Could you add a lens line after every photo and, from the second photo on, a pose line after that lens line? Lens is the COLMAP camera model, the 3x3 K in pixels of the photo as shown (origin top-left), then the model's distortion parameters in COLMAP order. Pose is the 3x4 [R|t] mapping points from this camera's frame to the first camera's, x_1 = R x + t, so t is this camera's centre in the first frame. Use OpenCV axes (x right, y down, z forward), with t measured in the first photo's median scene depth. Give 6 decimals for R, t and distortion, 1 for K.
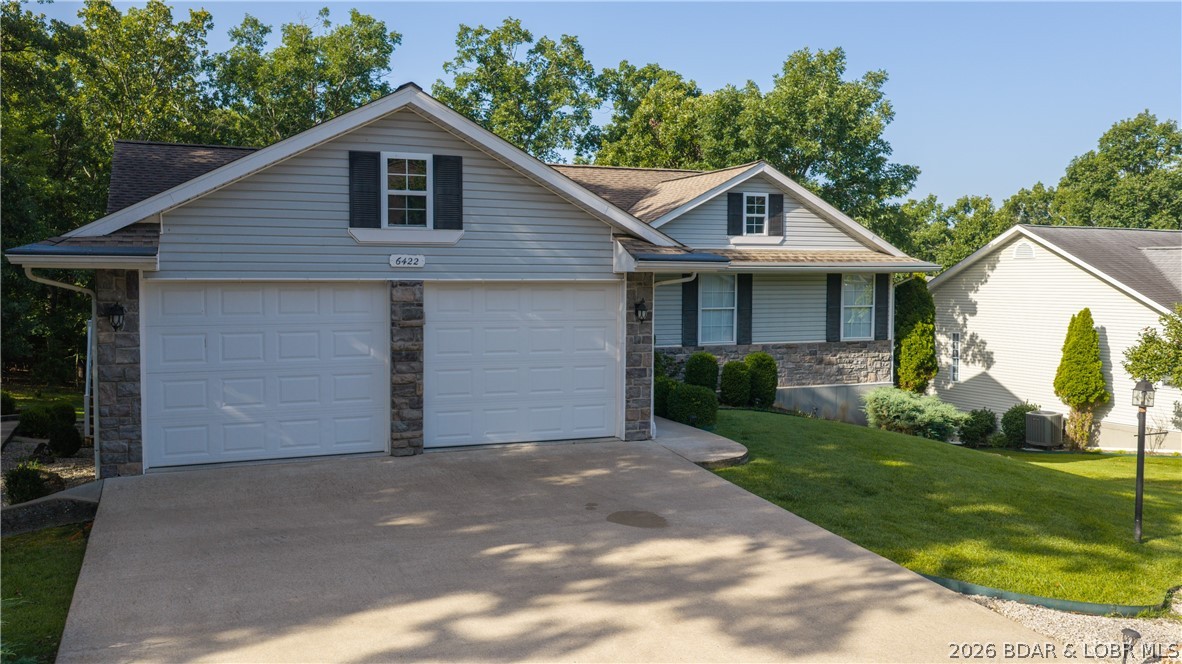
lens RADIAL K [[1016.1, 0, 591.0], [0, 1016.1, 332.0], [0, 0, 1]] dist [0.007903, -0.011089]
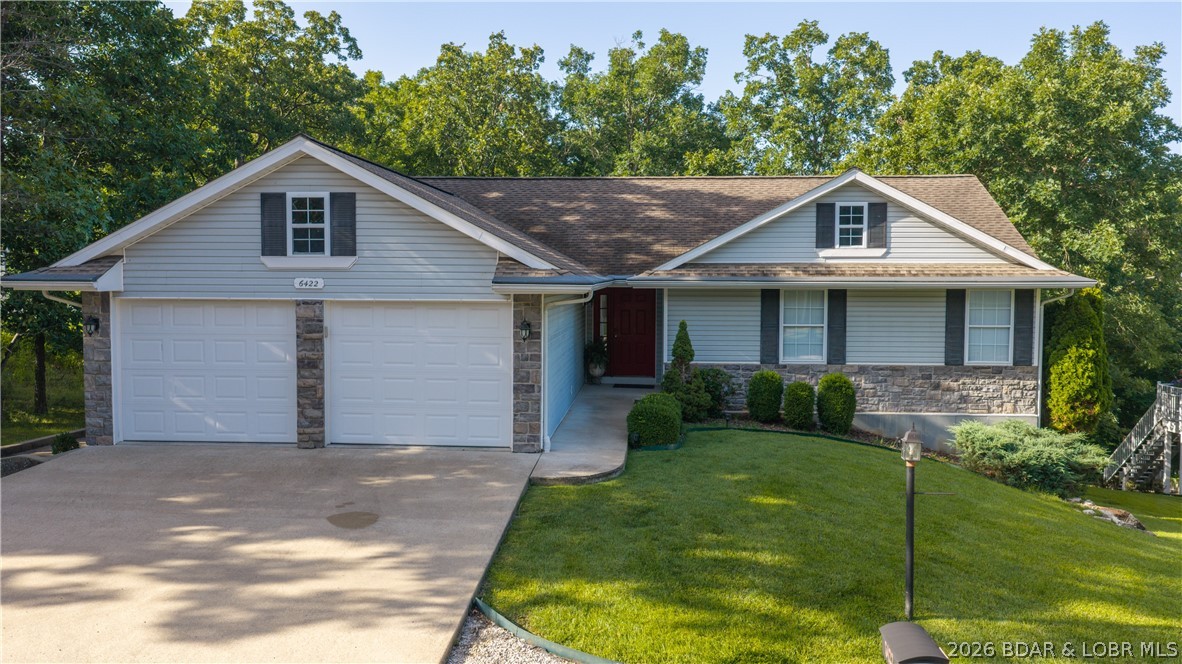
lens RADIAL K [[1016.1, 0, 591.0], [0, 1016.1, 332.0], [0, 0, 1]] dist [0.007903, -0.011089]
pose [[0.883738, 0.028427, -0.467119, 0.609504], [-0.027745, 0.999580, 0.008340, -0.029856], [0.467160, 0.005590, 0.884155, 0.101431]]
